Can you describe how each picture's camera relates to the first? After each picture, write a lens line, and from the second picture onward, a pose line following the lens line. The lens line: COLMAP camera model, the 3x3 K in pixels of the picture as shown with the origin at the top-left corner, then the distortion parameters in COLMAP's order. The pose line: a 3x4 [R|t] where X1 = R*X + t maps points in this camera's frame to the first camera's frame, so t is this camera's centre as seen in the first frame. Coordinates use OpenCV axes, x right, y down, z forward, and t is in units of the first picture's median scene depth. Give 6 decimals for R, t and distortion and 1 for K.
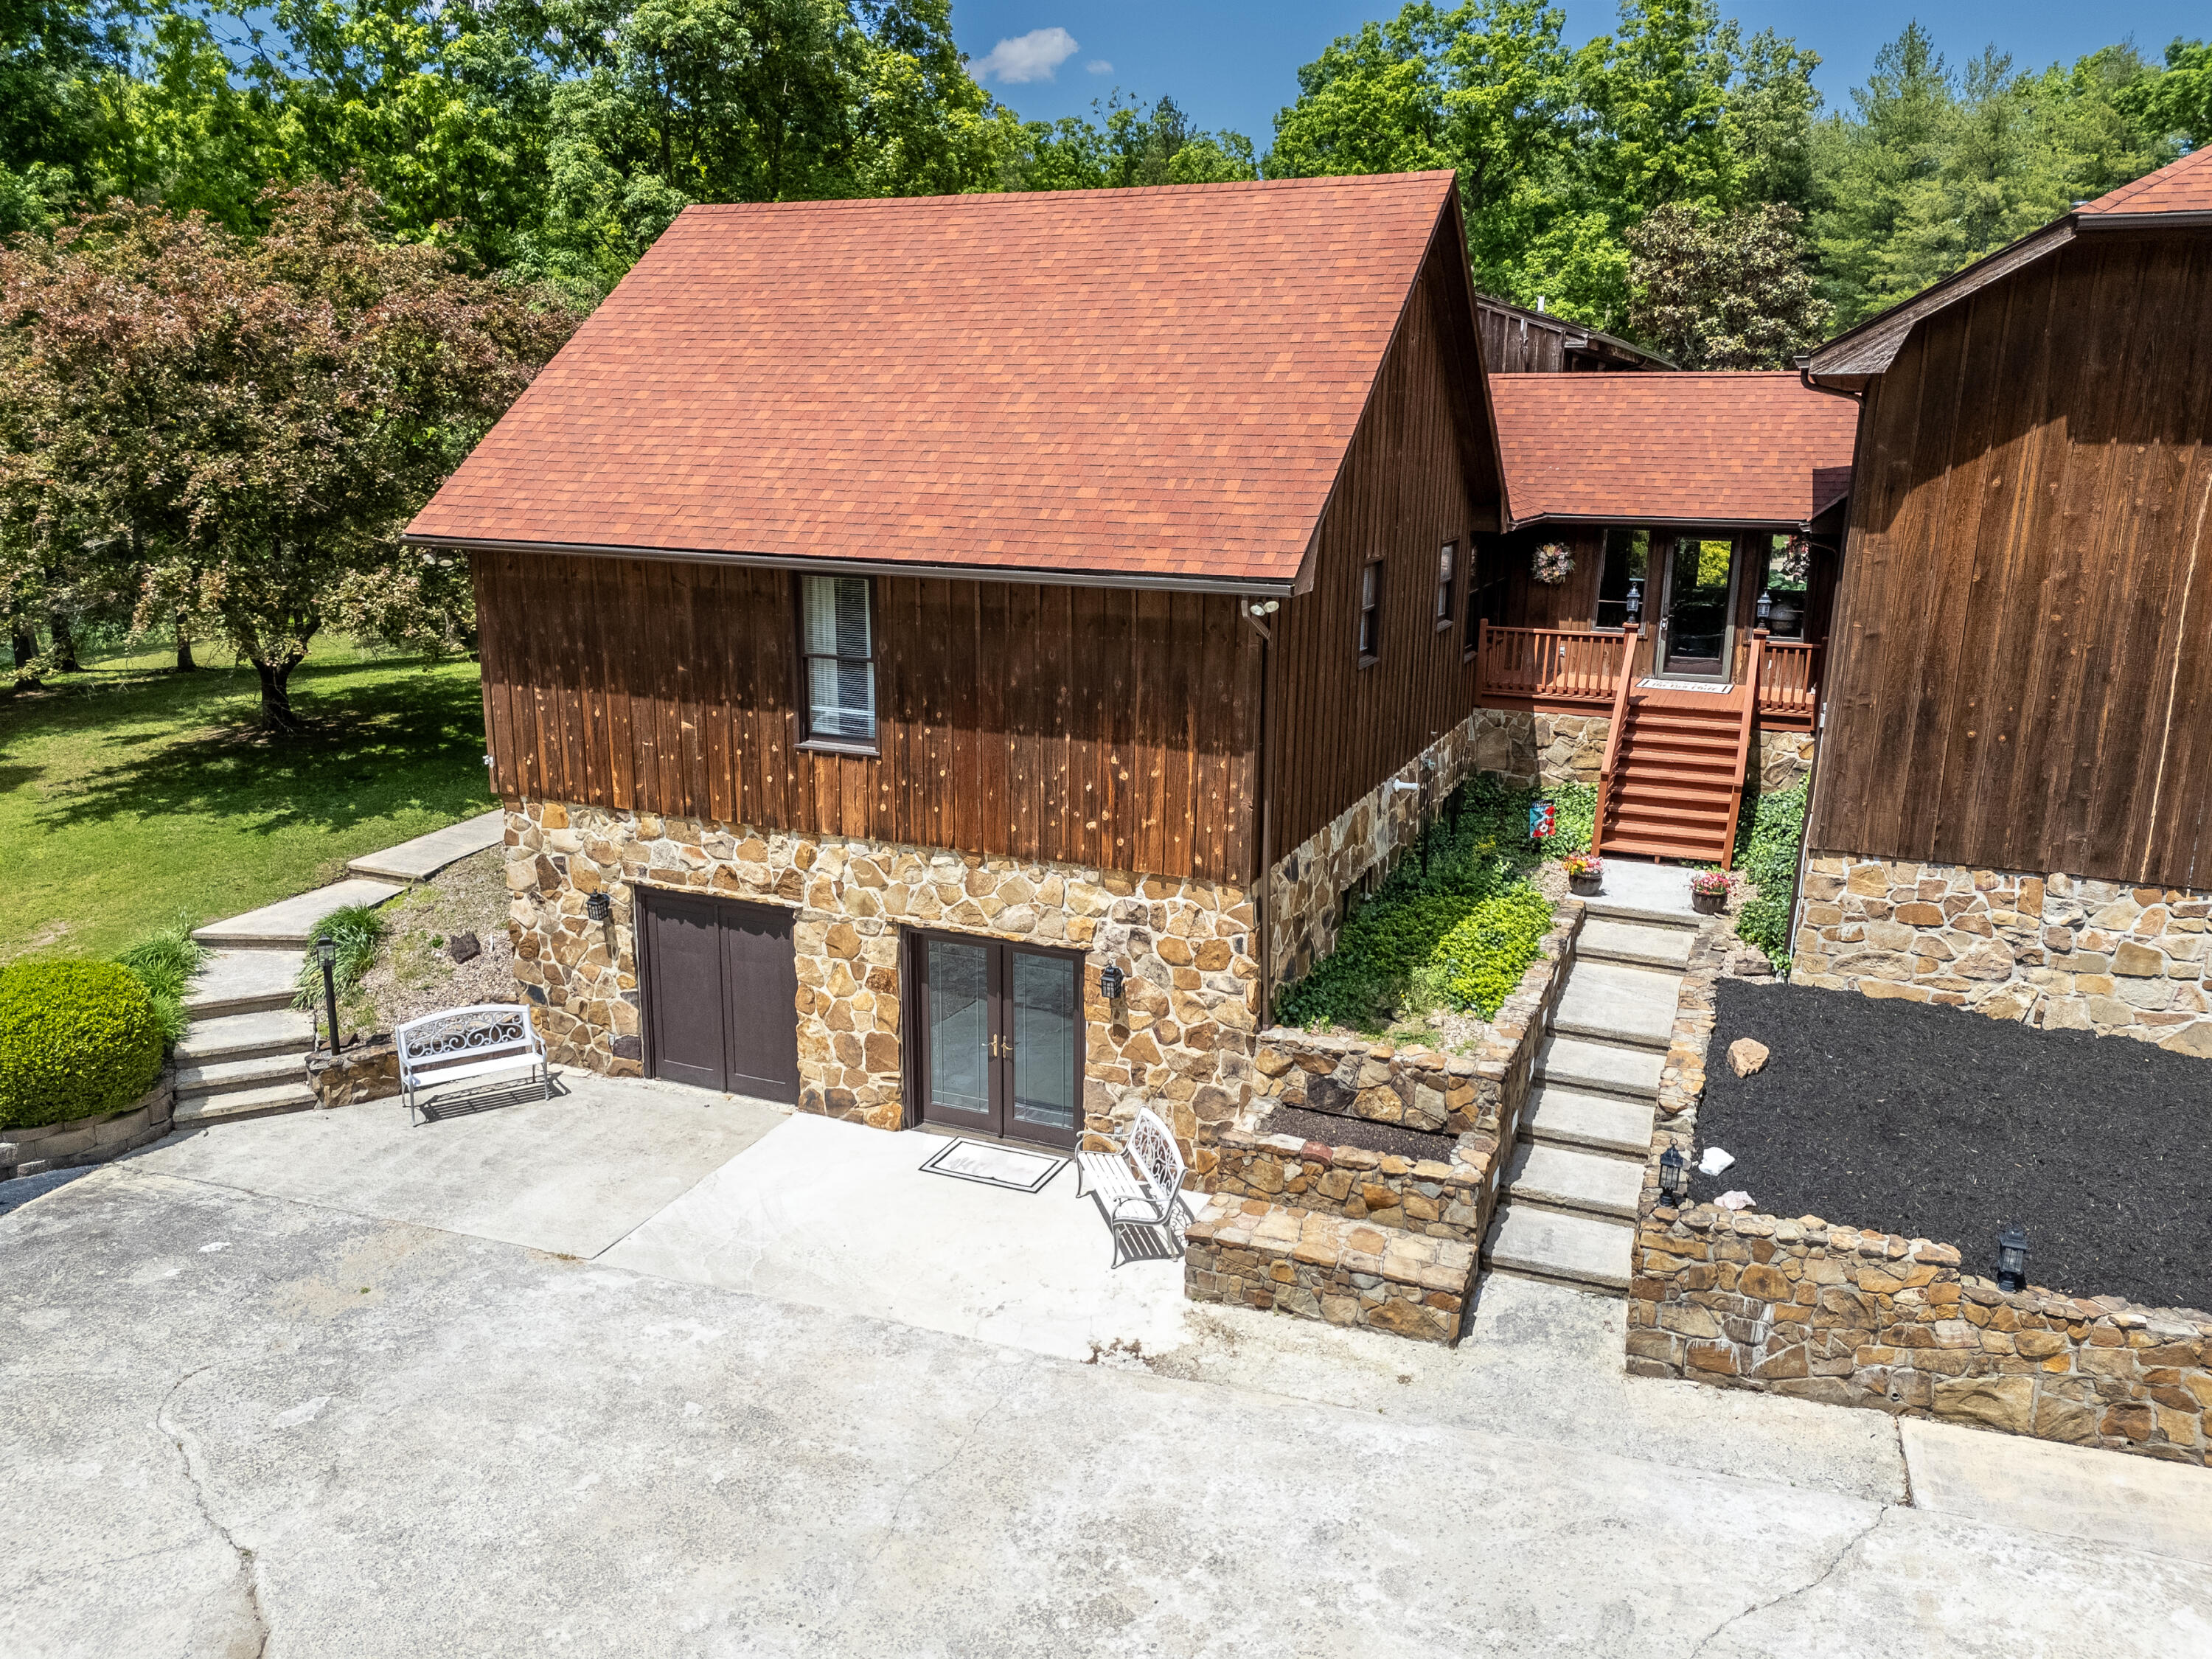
lens RADIAL K [[1620.0, 0, 1104.0], [0, 1620.0, 835.4], [0, 0, 1]] dist [0.084001, -0.093593]
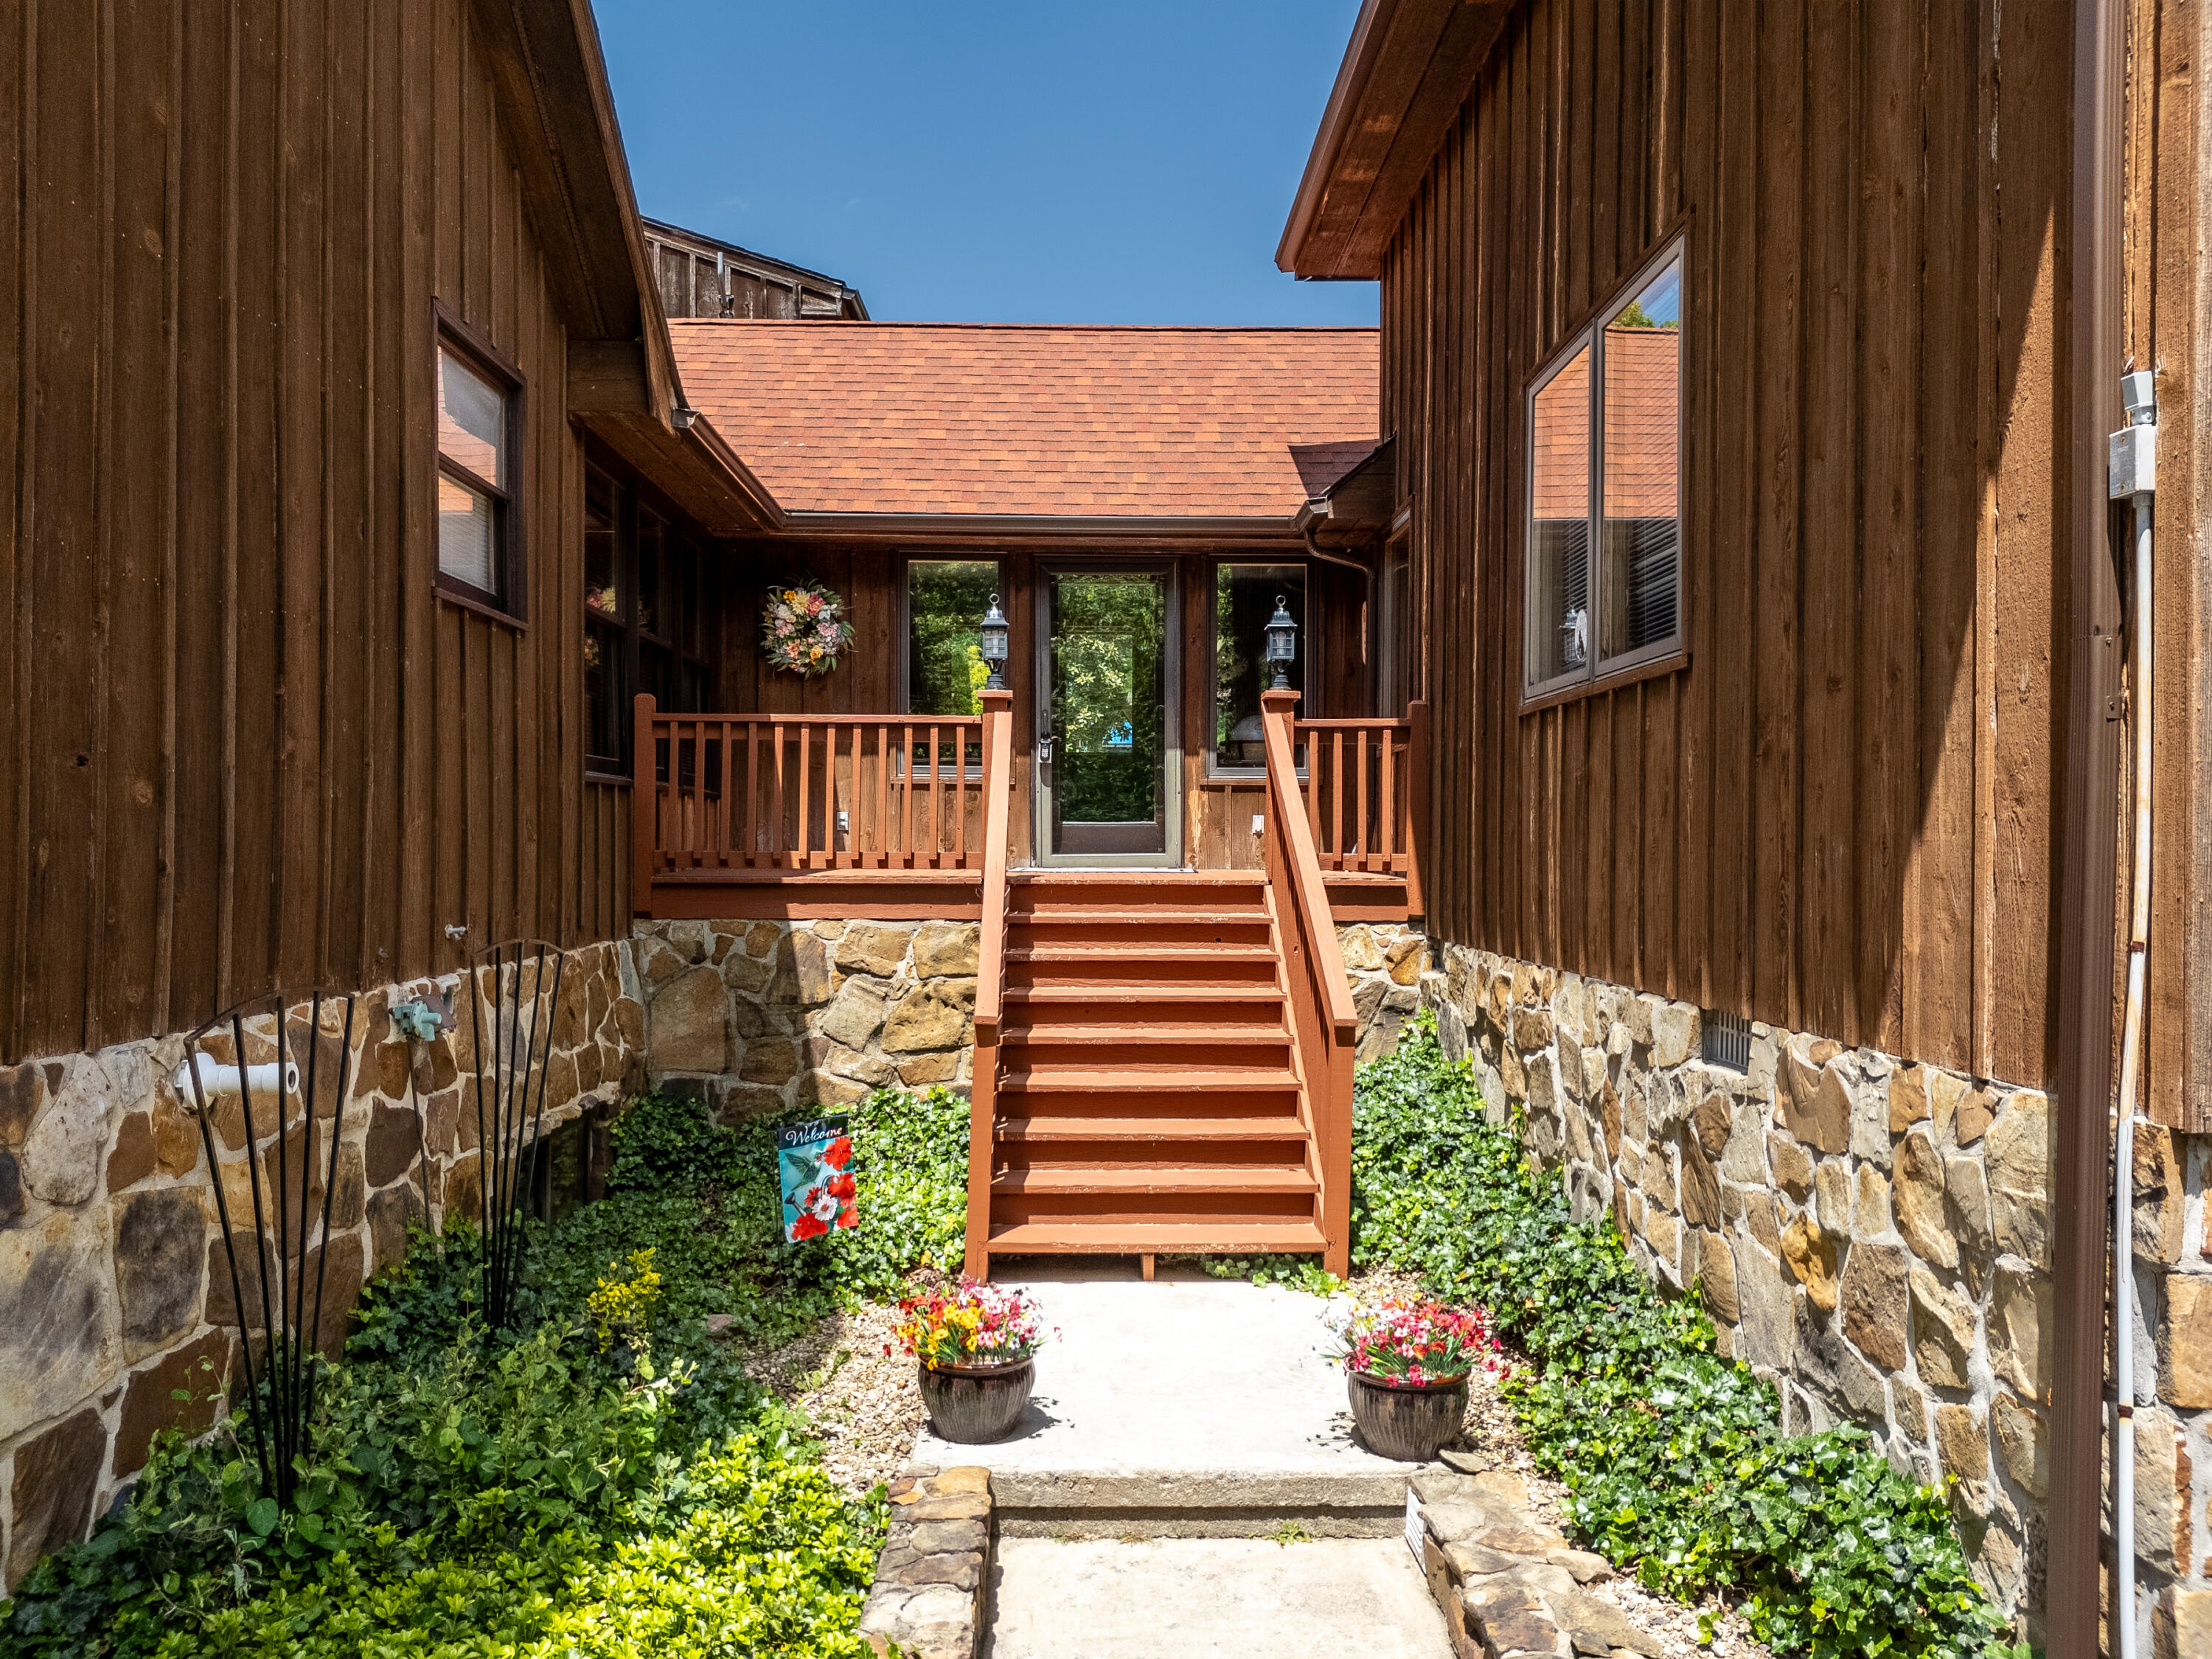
lens RADIAL K [[1620.0, 0, 1104.0], [0, 1620.0, 835.4], [0, 0, 1]] dist [0.084001, -0.093593]
pose [[0.908425, -0.005022, 0.418019, 0.179802], [0.108122, 0.968728, -0.223329, 0.002295], [-0.403825, 0.248074, 0.880559, 0.653730]]
